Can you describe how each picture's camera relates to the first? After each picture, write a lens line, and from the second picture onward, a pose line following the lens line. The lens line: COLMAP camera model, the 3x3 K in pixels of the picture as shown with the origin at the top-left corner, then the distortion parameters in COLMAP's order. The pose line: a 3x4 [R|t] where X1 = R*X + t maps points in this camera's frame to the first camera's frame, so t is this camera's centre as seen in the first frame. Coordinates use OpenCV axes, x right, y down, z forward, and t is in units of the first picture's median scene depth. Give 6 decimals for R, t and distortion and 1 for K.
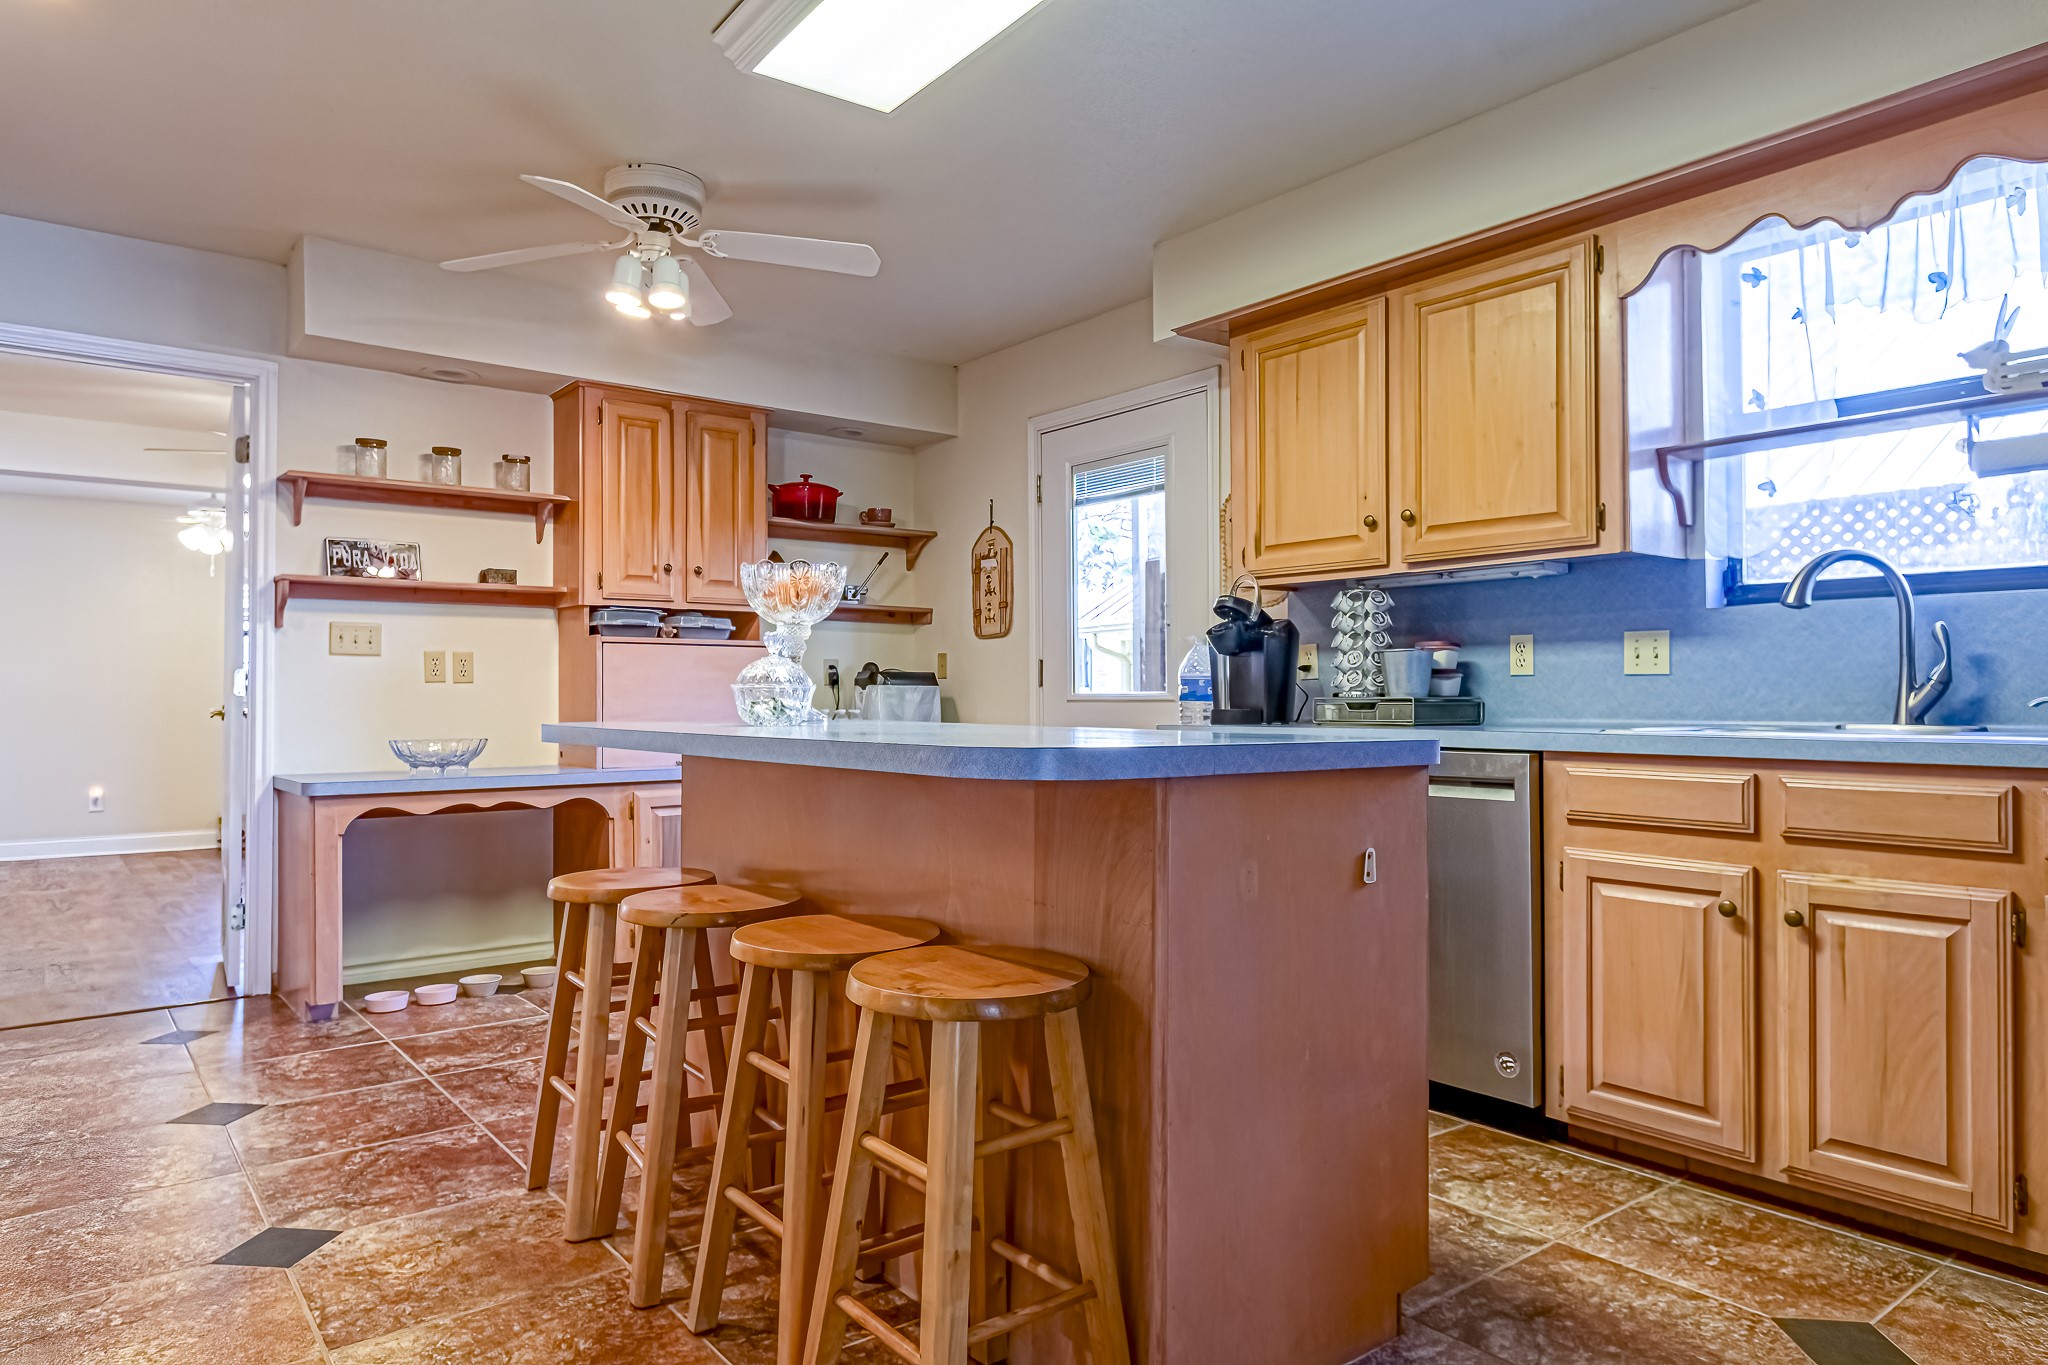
lens RADIAL K [[1240.6, 0, 1022.0], [0, 1240.6, 687.5], [0, 0, 1]] dist [0.000274, 0.000925]
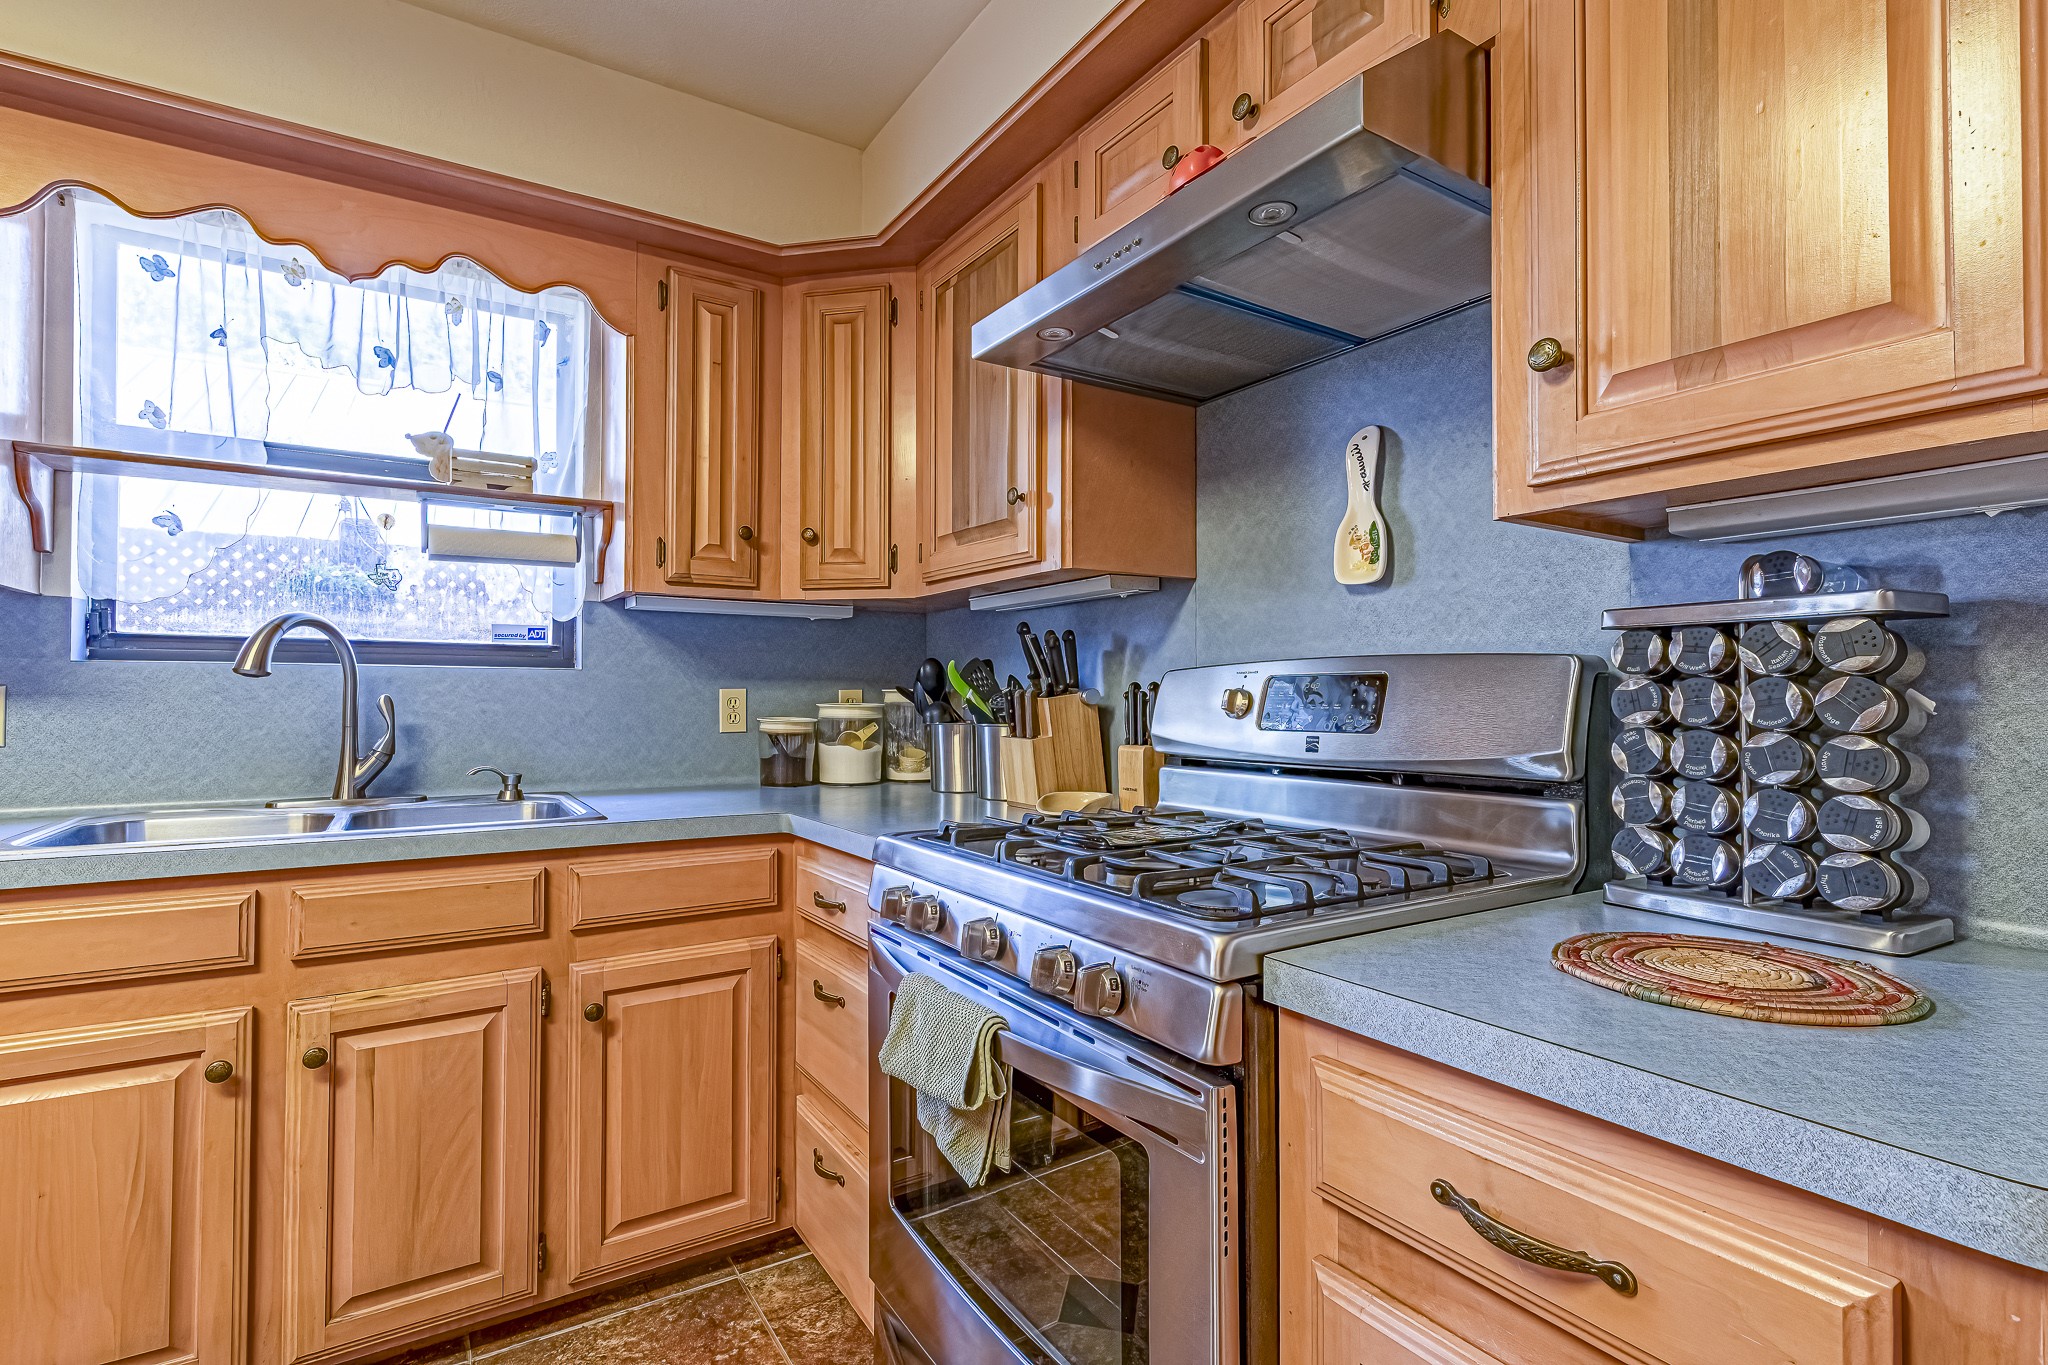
lens RADIAL K [[958.5, 0, 1022.8], [0, 958.5, 678.3], [0, 0, 1]] dist [0.005338, -0.002768]
pose [[0.103934, 0.019685, 0.994389, 0.017156], [-0.010274, 0.999772, -0.018717, -0.056901], [-0.994531, -0.008271, 0.104113, 0.407715]]
